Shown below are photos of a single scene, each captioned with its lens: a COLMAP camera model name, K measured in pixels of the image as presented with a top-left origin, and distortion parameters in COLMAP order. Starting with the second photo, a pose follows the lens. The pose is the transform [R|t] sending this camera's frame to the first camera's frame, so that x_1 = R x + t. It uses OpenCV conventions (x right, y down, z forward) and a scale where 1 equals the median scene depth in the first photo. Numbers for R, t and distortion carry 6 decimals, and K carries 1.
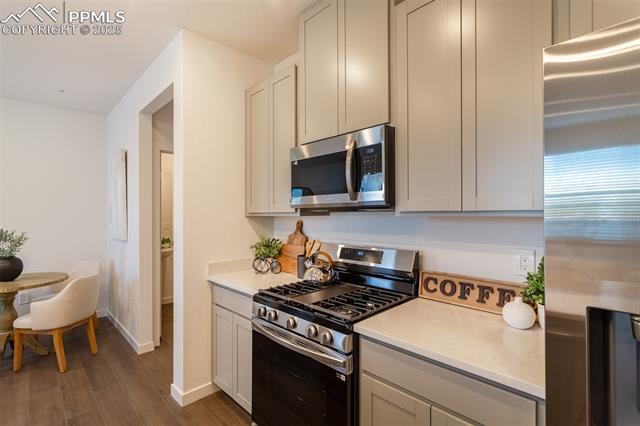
lens RADIAL K [[305.8, 0, 329.3], [0, 305.8, 214.7], [0, 0, 1]] dist [0.005503, -0.001455]
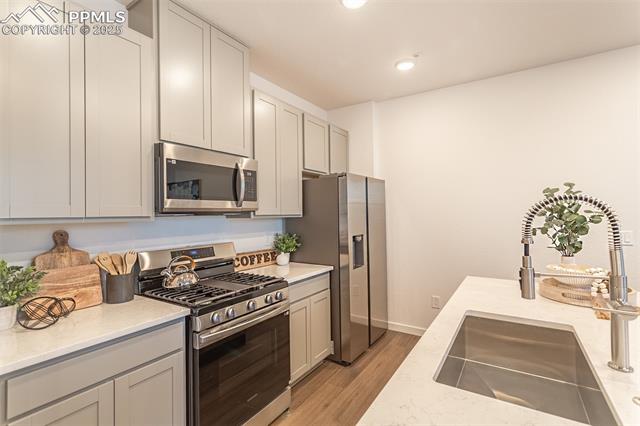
lens RADIAL K [[305.8, 0, 323.5], [0, 305.8, 207.9], [0, 0, 1]] dist [0.005503, -0.001455]
pose [[-0.216094, 0.031421, 0.975867, -0.970947], [0.021185, 0.999398, -0.027487, 0.003269], [-0.976143, 0.014734, -0.216629, 0.682446]]
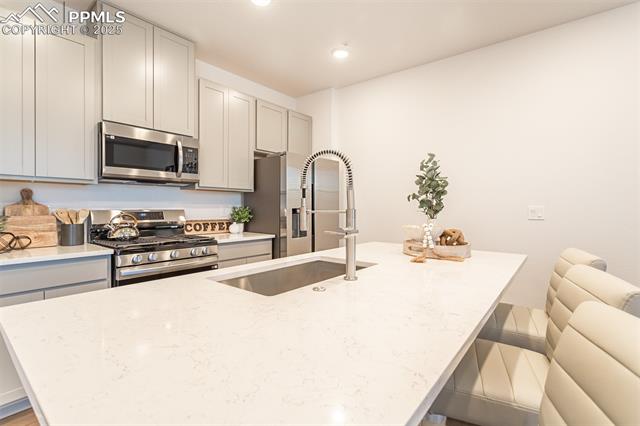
lens RADIAL K [[305.8, 0, 319.5], [0, 305.8, 206.5], [0, 0, 1]] dist [0.005503, -0.001455]
pose [[-0.108383, 0.008980, 0.994069, -1.184381], [0.001853, 0.999959, -0.008831, 0.091082], [-0.994107, 0.000885, -0.108395, 0.321214]]
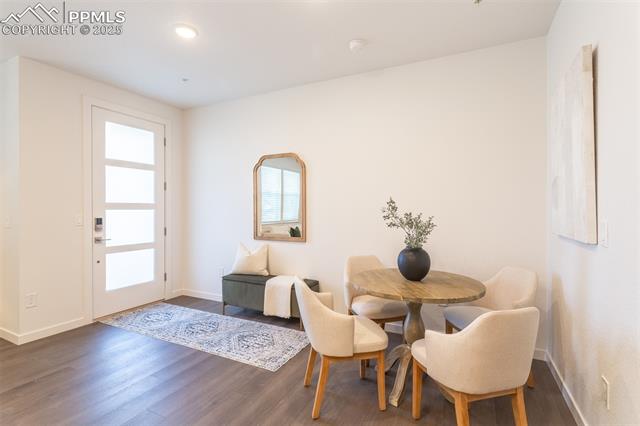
lens RADIAL K [[305.8, 0, 318.1], [0, 305.8, 207.0], [0, 0, 1]] dist [0.005503, -0.001455]
pose [[0.311980, 0.007063, -0.950062, -0.561098], [-0.007293, 0.999961, 0.005039, 0.048441], [0.950061, 0.005357, 0.312020, 0.731568]]
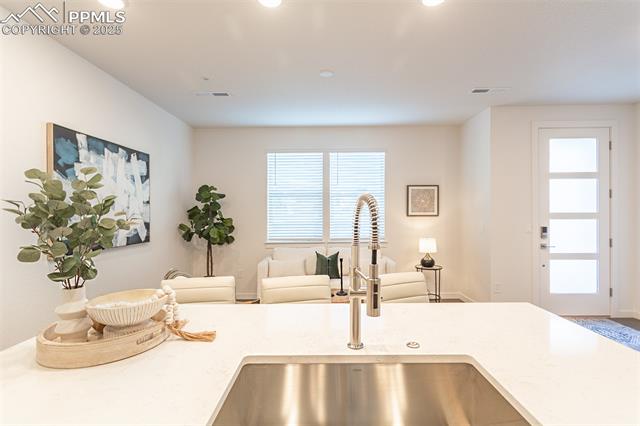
lens RADIAL K [[305.8, 0, 321.3], [0, 305.8, 212.5], [0, 0, 1]] dist [0.005503, -0.001455]
pose [[-0.711871, 0.018051, -0.702078, -0.253223], [0.011854, 0.999836, 0.013687, -0.001292], [0.702210, 0.001421, -0.711968, 0.507199]]
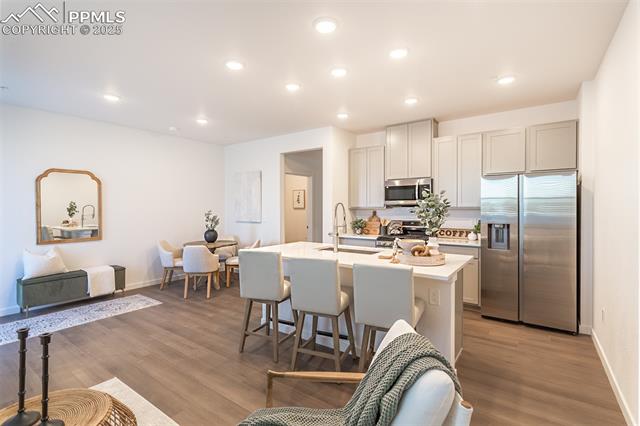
lens RADIAL K [[305.8, 0, 323.5], [0, 305.8, 211.6], [0, 0, 1]] dist [0.005503, -0.001455]
pose [[0.986351, 0.004973, 0.164581, -0.924448], [-0.006275, 0.999953, 0.007394, 0.014442], [-0.164536, -0.008325, 0.986336, -1.224107]]
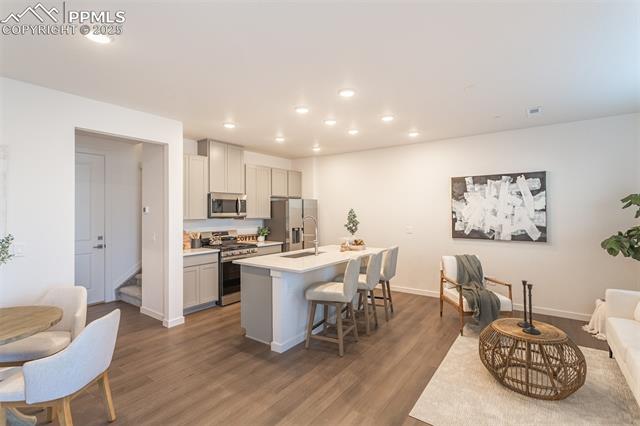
lens RADIAL K [[305.8, 0, 322.5], [0, 305.8, 207.1], [0, 0, 1]] dist [0.005503, -0.001455]
pose [[-0.160874, 0.024834, 0.986662, -2.477482], [0.010441, 0.999670, -0.023459, -0.031818], [-0.986920, 0.006528, -0.161081, 0.462926]]
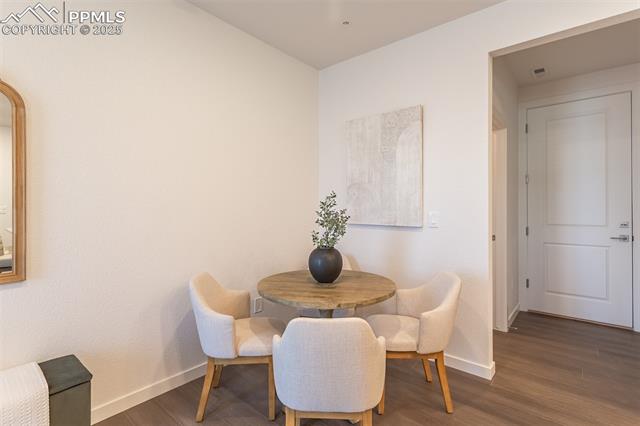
lens RADIAL K [[305.8, 0, 323.0], [0, 305.8, 209.5], [0, 0, 1]] dist [0.005503, -0.001455]
pose [[0.995972, 0.009967, 0.089108, -1.498820], [-0.009732, 0.999948, -0.003071, 0.072915], [-0.089134, 0.002191, 0.996017, 0.414193]]
